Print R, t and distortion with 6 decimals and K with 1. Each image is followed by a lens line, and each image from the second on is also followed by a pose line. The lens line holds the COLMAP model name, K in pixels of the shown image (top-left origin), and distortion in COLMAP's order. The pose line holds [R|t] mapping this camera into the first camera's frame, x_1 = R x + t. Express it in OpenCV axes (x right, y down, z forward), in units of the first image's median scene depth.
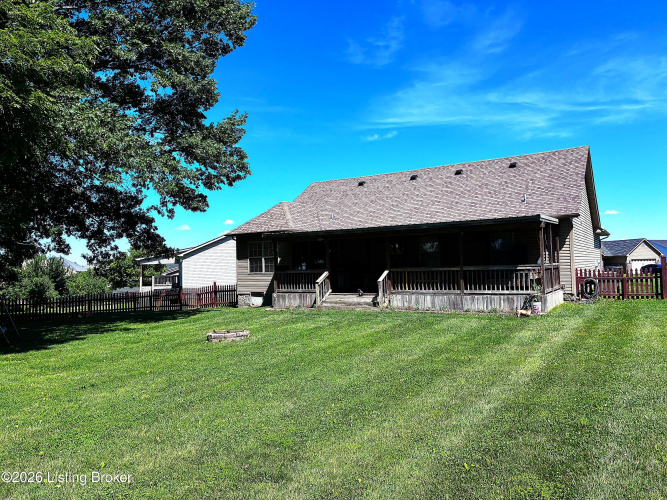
lens RADIAL K [[506.6, 0, 353.6], [0, 506.6, 249.4], [0, 0, 1]] dist [0.017342, -0.025021]
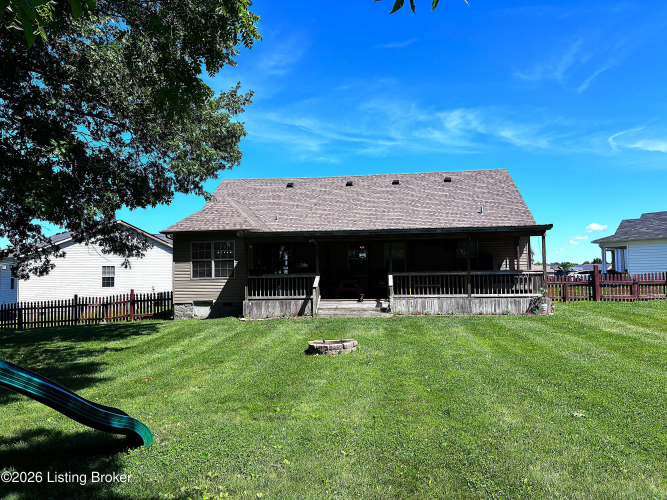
lens RADIAL K [[506.6, 0, 333.9], [0, 506.6, 251.5], [0, 0, 1]] dist [0.017342, -0.025021]
pose [[0.904615, 0.031184, 0.425088, -0.355176], [-0.020400, 0.999345, -0.029899, 0.022347], [-0.425742, 0.018375, 0.904658, 0.133264]]
